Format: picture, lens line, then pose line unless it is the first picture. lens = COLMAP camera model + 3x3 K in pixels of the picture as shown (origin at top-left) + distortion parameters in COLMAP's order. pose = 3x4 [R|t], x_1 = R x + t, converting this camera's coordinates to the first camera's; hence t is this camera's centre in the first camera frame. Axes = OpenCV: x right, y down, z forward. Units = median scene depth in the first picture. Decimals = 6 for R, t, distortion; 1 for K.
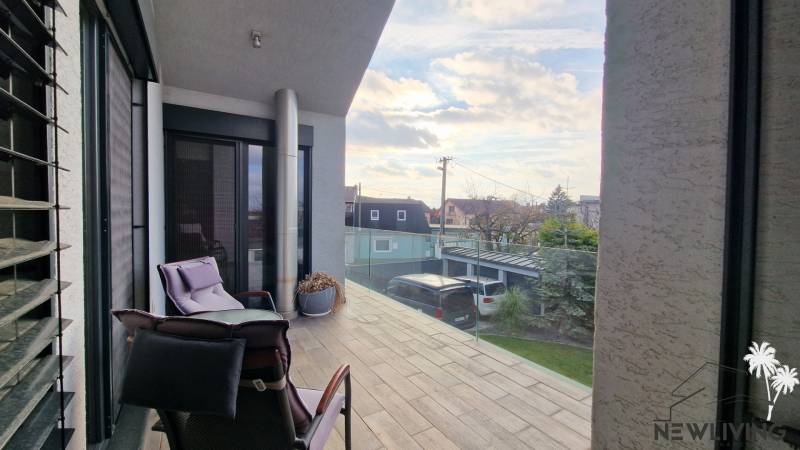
lens RADIAL K [[331.9, 0, 400.0], [0, 331.9, 225.0], [0, 0, 1]] dist [0.000751, 0.000035]
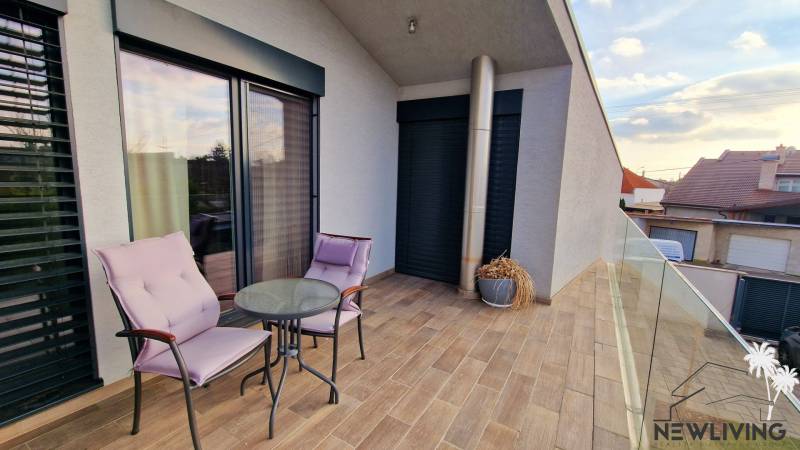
lens RADIAL K [[331.9, 0, 400.0], [0, 331.9, 225.0], [0, 0, 1]] dist [0.000751, 0.000035]
pose [[0.458590, 0.130397, -0.879029, 0.426376], [-0.061969, 0.991460, 0.114747, -0.036377], [0.886485, 0.001851, 0.462754, 0.364686]]
